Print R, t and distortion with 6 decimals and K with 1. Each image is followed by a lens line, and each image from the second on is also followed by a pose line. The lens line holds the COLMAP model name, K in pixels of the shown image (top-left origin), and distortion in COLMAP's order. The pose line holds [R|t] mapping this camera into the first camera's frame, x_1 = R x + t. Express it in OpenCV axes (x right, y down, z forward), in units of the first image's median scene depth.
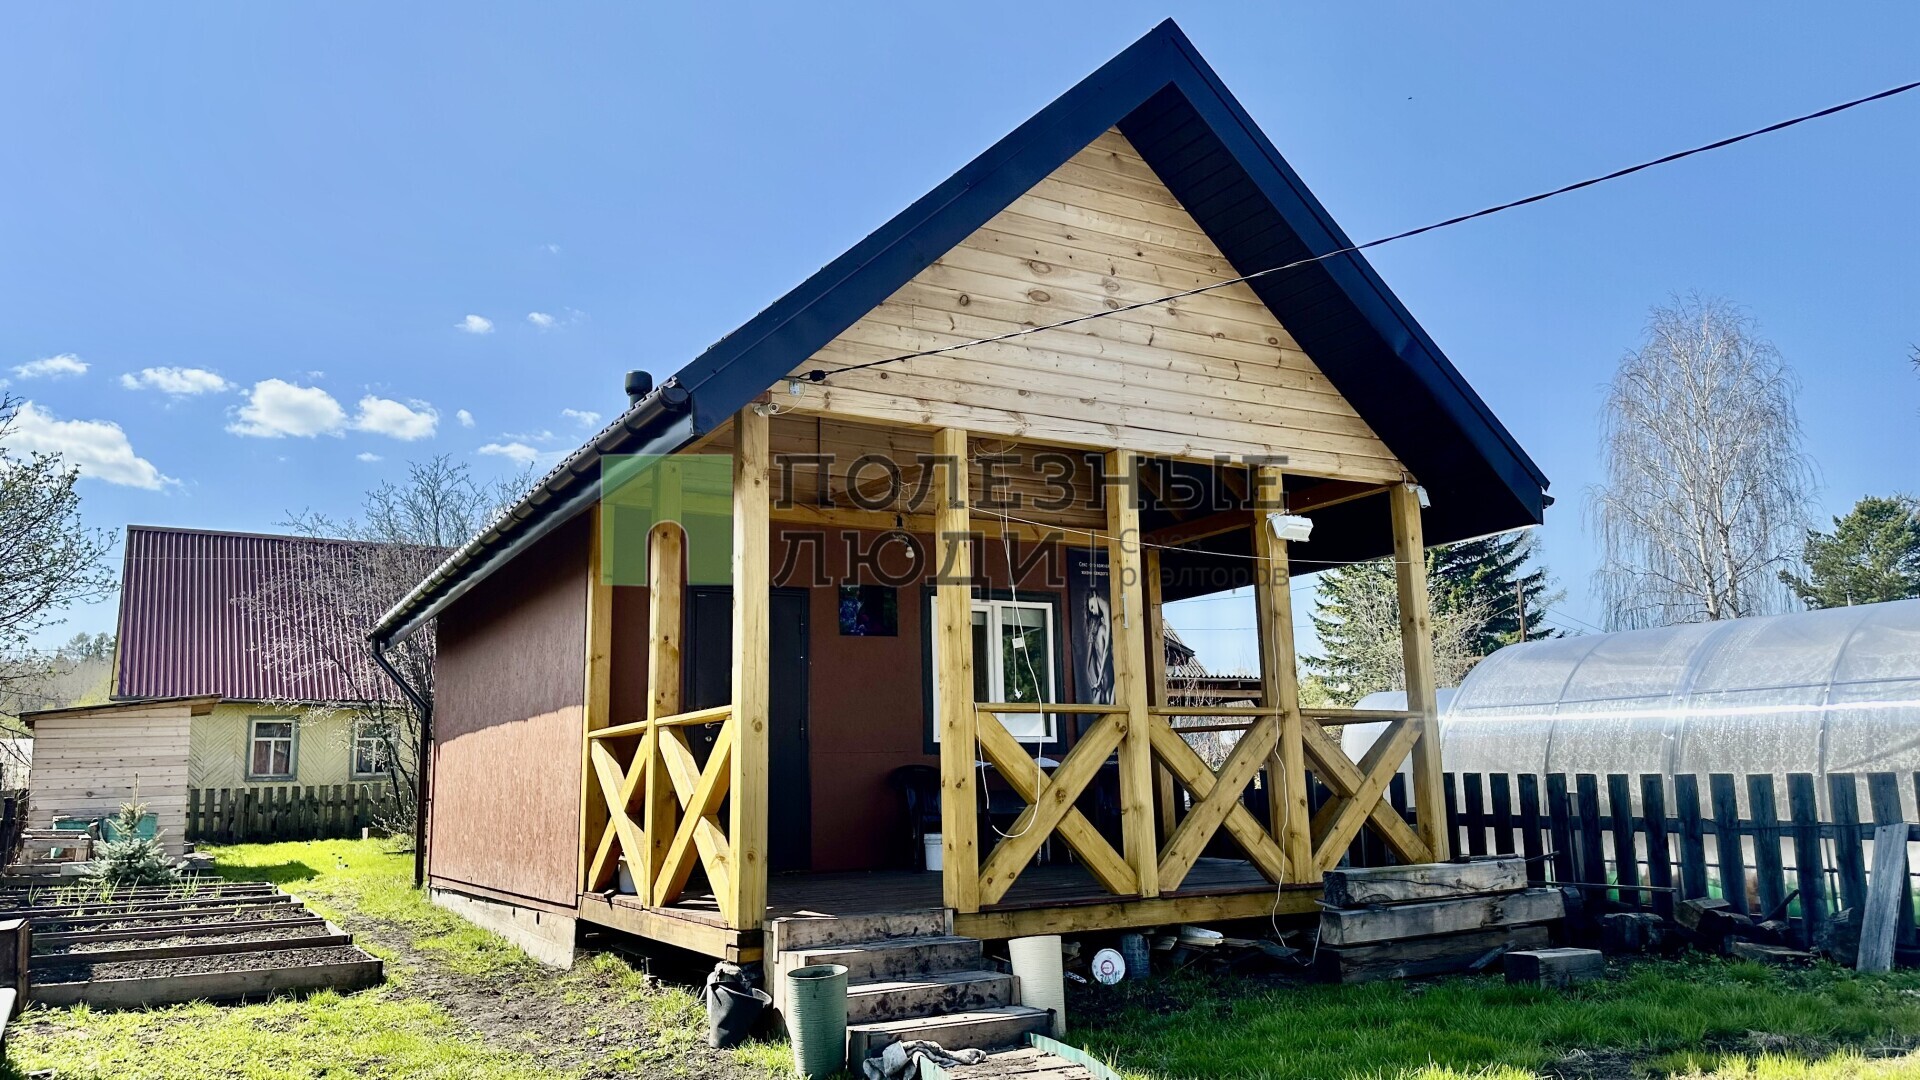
lens RADIAL K [[1387.7, 0, 958.2], [0, 1387.7, 522.2], [0, 0, 1]] dist [0.030685, -0.010261]
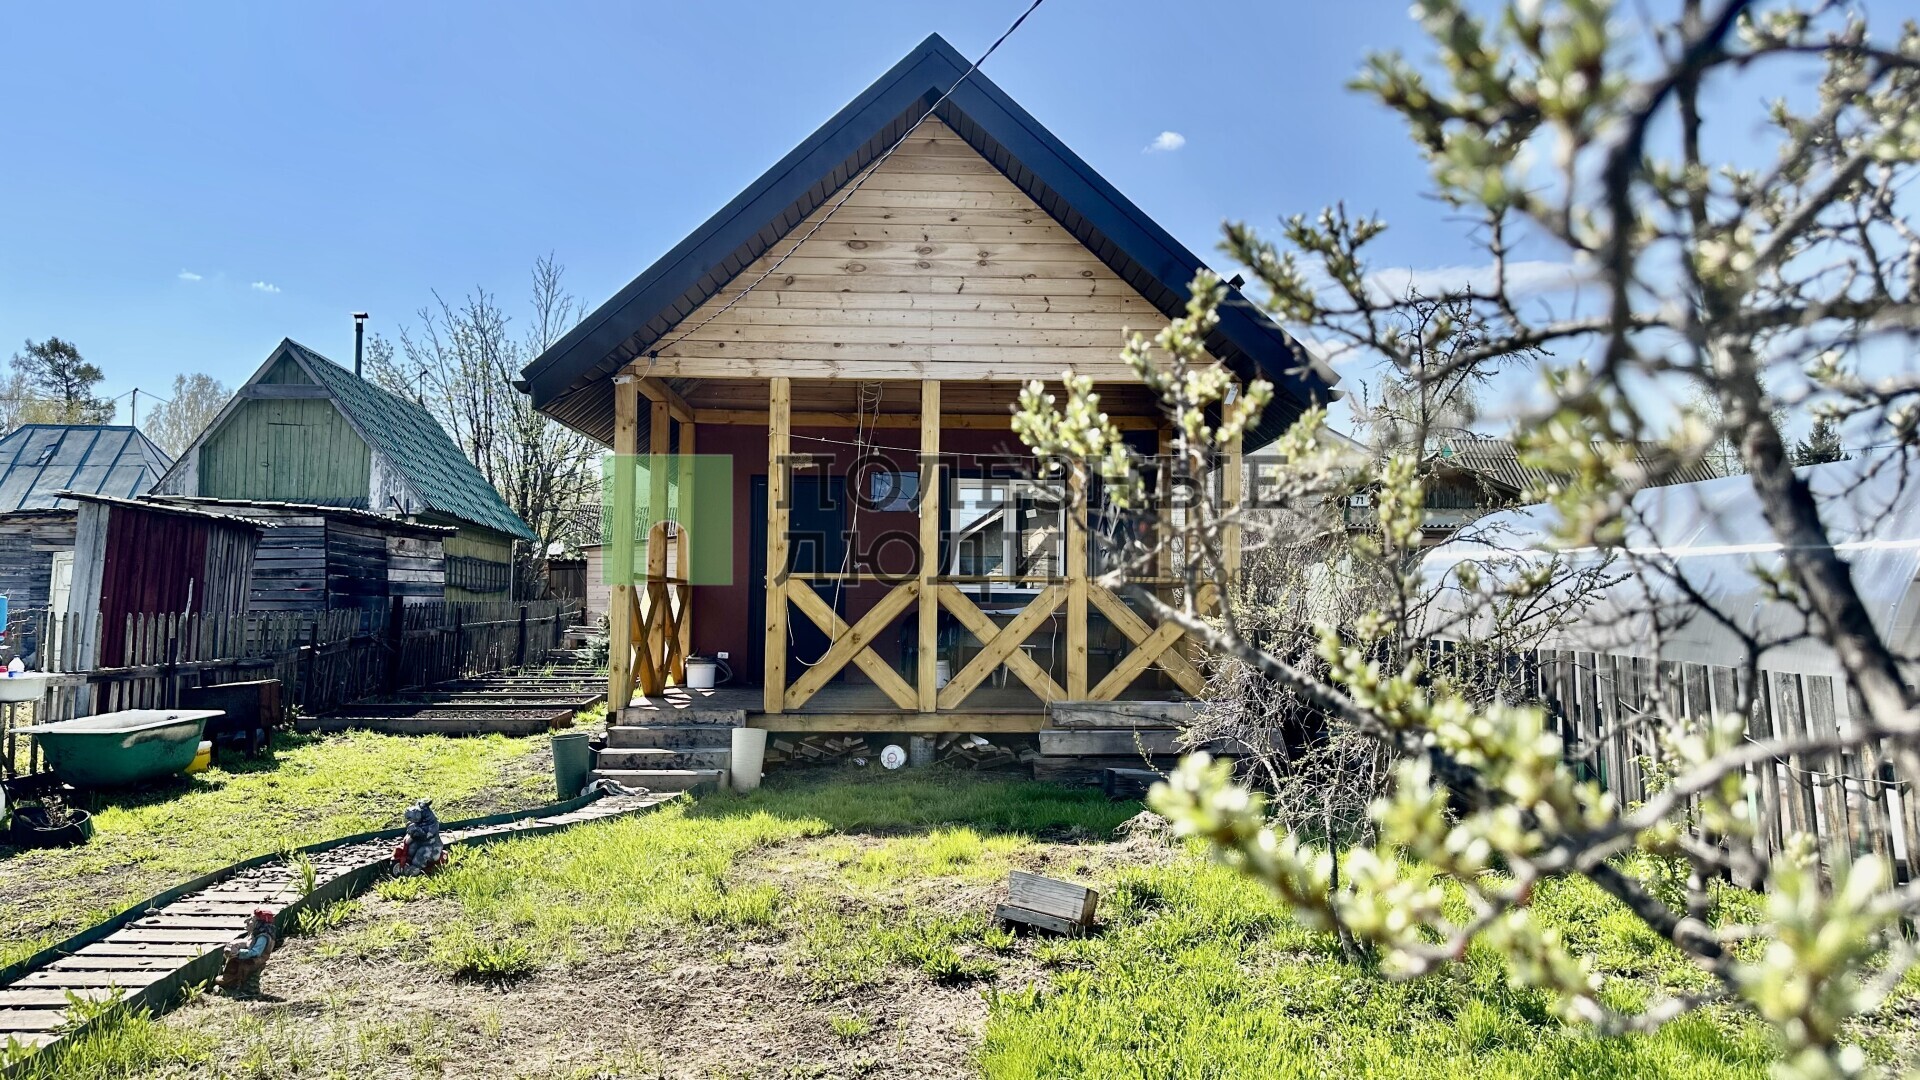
lens RADIAL K [[1387.7, 0, 955.7], [0, 1387.7, 545.4], [0, 0, 1]] dist [0.030685, -0.010261]
pose [[0.886719, 0.009992, -0.462201, 0.682982], [0.058261, 0.989381, 0.133160, -0.064364], [0.458623, -0.145004, 0.876720, -0.143988]]
